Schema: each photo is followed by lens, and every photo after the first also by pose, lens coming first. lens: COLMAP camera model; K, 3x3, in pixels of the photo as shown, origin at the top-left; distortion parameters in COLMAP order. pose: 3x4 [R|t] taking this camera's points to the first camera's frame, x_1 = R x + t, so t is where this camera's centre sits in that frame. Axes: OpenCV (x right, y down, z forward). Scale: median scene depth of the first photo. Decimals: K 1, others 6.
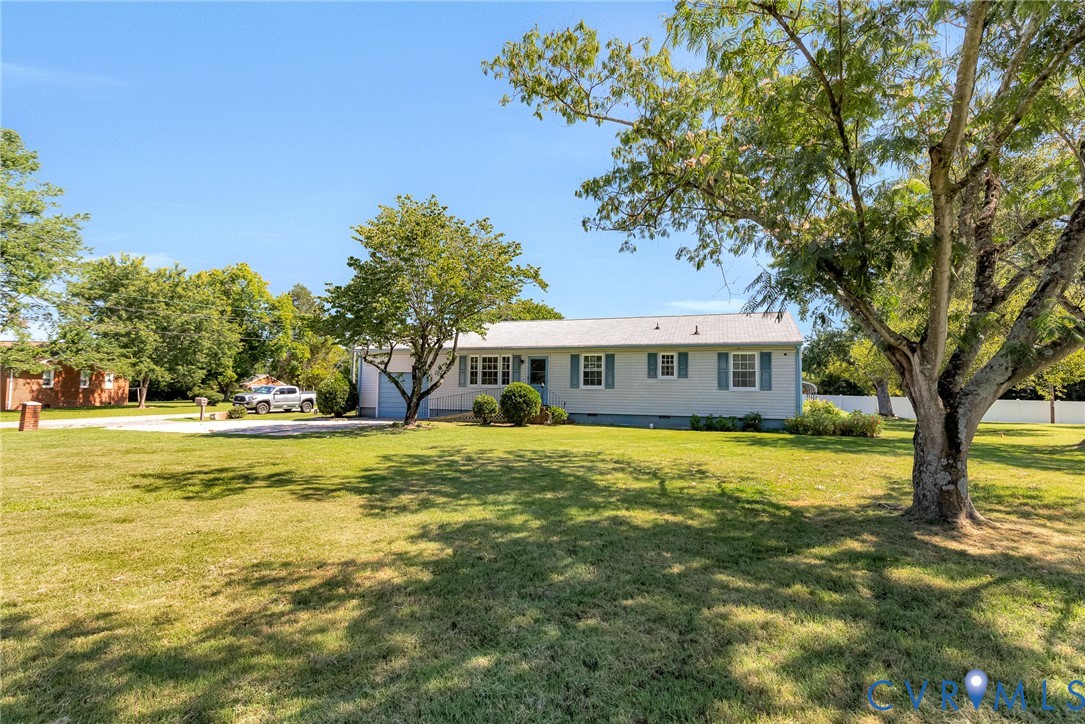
lens RADIAL K [[507.4, 0, 542.5], [0, 507.4, 362.0], [0, 0, 1]] dist [0.004071, -0.000046]
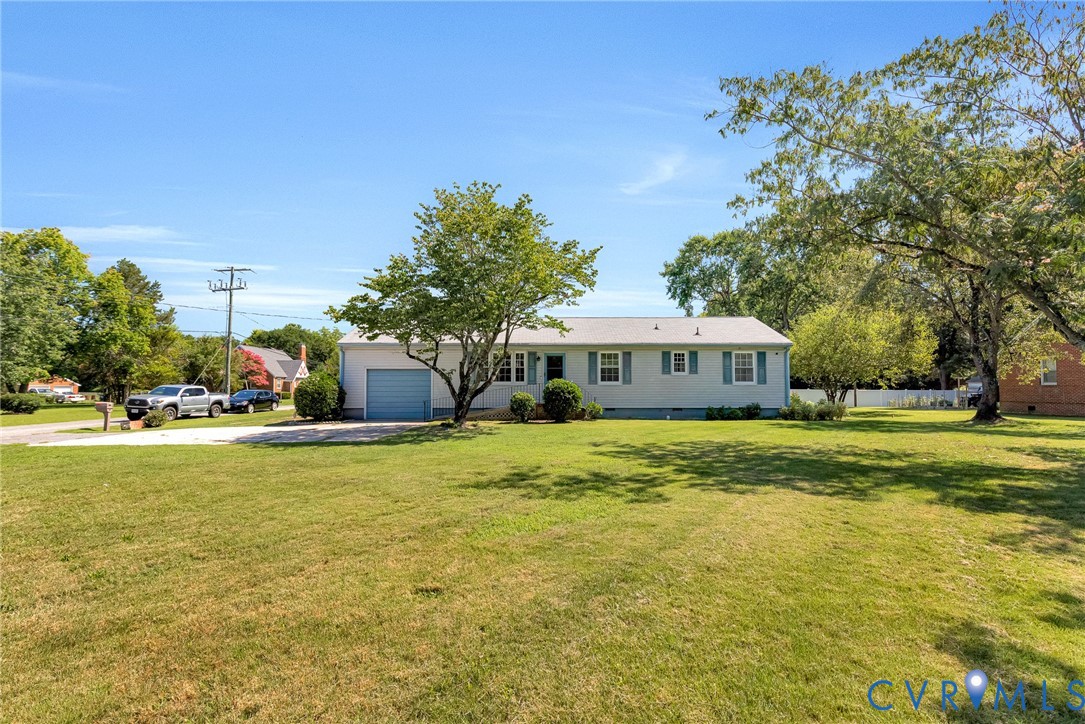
lens RADIAL K [[507.4, 0, 542.5], [0, 507.4, 362.0], [0, 0, 1]] dist [0.004071, -0.000046]
pose [[0.942547, 0.003741, 0.334053, -0.390199], [-0.006087, 0.999964, 0.005978, 0.000528], [-0.334018, -0.007668, 0.942535, 0.054943]]
